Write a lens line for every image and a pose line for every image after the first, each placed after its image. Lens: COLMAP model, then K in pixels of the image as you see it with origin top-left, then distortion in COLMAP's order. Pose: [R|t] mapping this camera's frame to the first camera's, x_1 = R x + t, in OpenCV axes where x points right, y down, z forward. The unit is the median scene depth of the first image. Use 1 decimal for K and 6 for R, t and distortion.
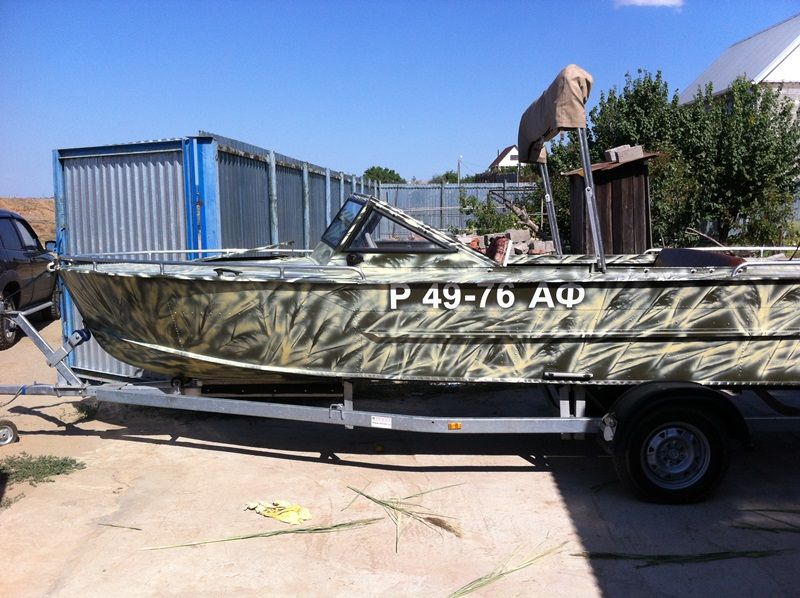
lens RADIAL K [[765.1, 0, 386.6], [0, 765.1, 305.3], [0, 0, 1]] dist [0.101052, -0.346872]
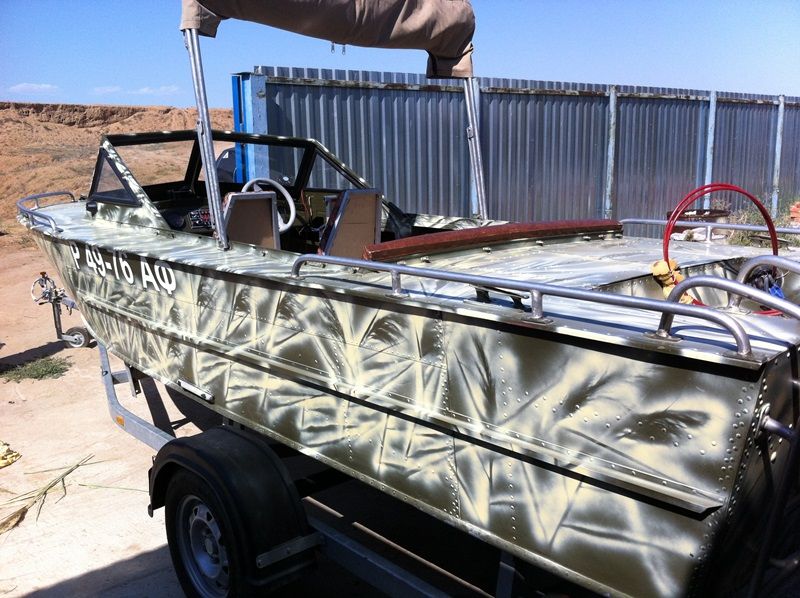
lens RADIAL K [[765.1, 0, 386.6], [0, 765.1, 305.3], [0, 0, 1]] dist [0.101052, -0.346872]
pose [[0.688452, 0.142840, -0.711077, 0.855064], [-0.081795, 0.989451, 0.119567, -0.085339], [0.720654, -0.024153, 0.692874, 0.642988]]
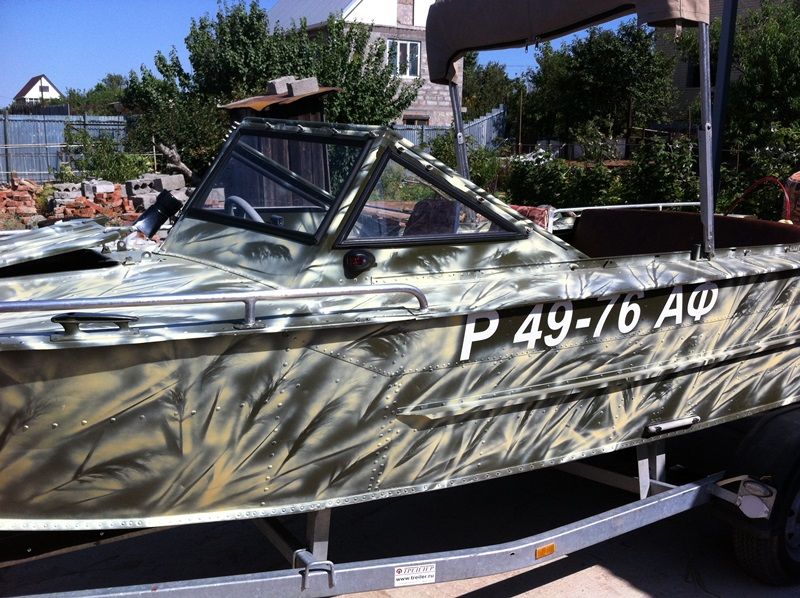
lens RADIAL K [[766.4, 0, 397.7], [0, 766.4, 312.8], [0, 0, 1]] dist [0.108386, -0.351051]
pose [[0.830902, -0.103467, 0.546715, -0.291453], [0.056008, 0.993121, 0.102829, -0.078663], [-0.553593, -0.054820, 0.830981, 0.606985]]
